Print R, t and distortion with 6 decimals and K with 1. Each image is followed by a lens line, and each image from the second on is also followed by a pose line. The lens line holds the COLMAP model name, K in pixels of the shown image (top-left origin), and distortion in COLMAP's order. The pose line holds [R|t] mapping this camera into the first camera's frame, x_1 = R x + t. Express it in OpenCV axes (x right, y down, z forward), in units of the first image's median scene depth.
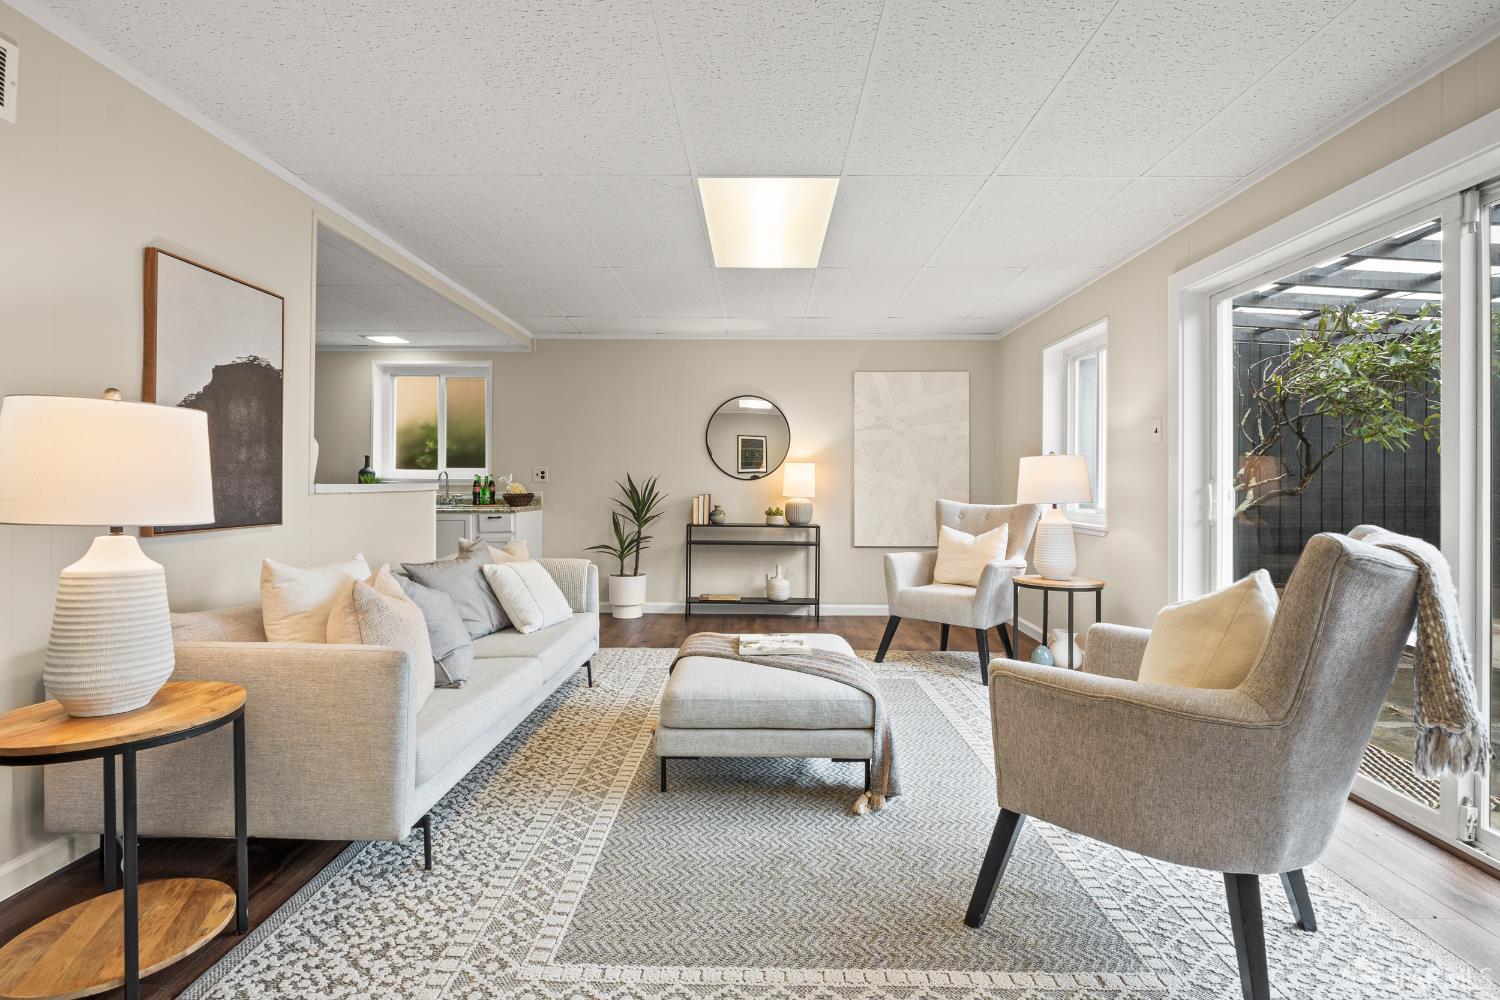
lens RADIAL K [[701.4, 0, 750.0], [0, 701.4, 500.0], [0, 0, 1]] dist [-0.010835, -0.000371]
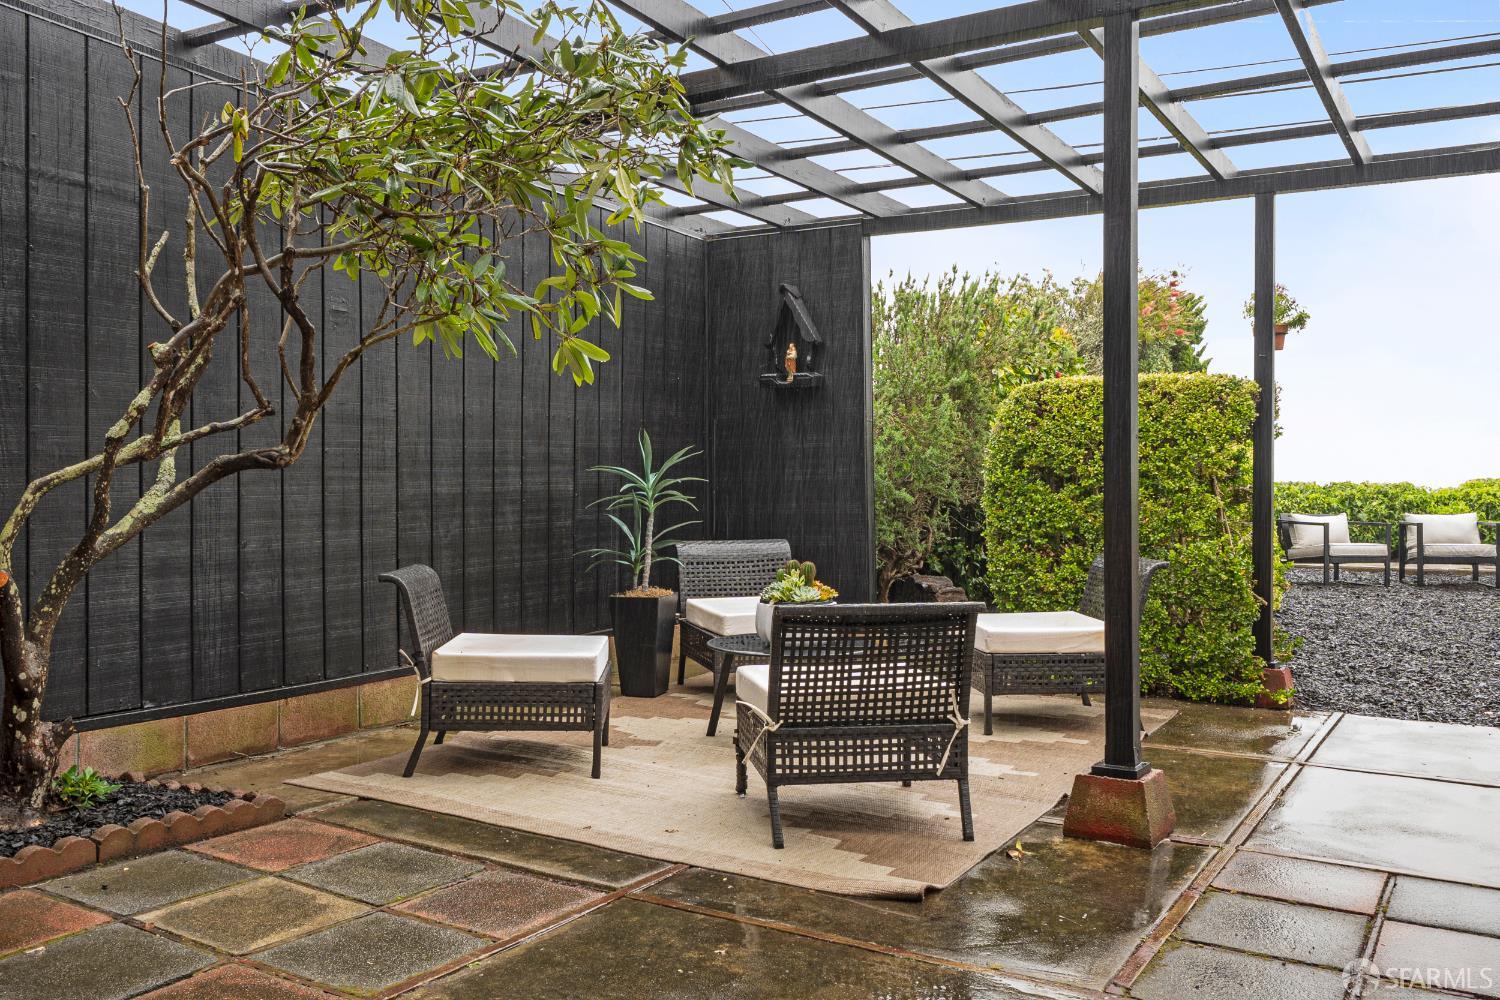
lens RADIAL K [[1275.0, 0, 753.1], [0, 1275.0, 475.9], [0, 0, 1]] dist [0.007907, 0.007471]
pose [[0.509292, -0.004965, 0.860579, 0.317938], [0.011808, 0.999930, -0.001219, 0.001006], [-0.860513, 0.010783, 0.509315, 0.424472]]
